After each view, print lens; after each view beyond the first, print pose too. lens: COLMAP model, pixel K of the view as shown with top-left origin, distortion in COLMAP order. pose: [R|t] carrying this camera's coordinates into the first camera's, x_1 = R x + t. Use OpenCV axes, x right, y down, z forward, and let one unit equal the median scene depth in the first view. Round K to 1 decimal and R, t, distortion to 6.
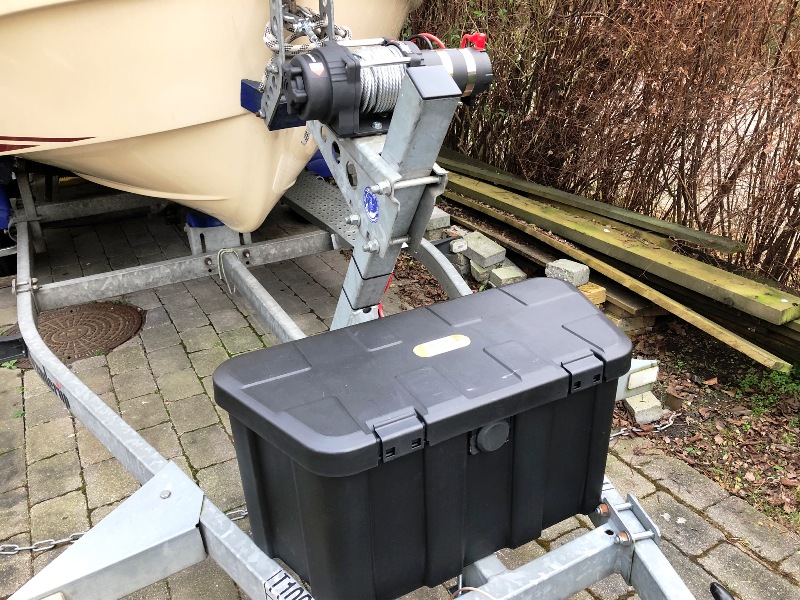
lens RADIAL K [[667.5, 0, 403.6], [0, 667.5, 303.5], [0, 0, 1]] dist [0.007173, -0.002466]
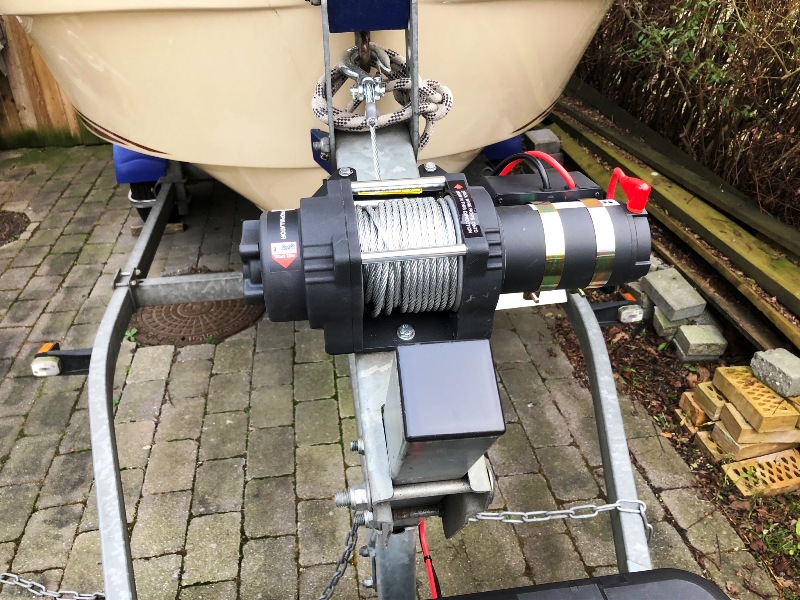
lens RADIAL K [[667.5, 0, 396.1], [0, 667.5, 295.4], [0, 0, 1]] dist [0.007173, -0.002466]
pose [[0.938030, 0.194233, -0.287008, 0.041154], [-0.162063, 0.977895, 0.132122, -0.142228], [0.306326, -0.077421, 0.948773, 0.180873]]
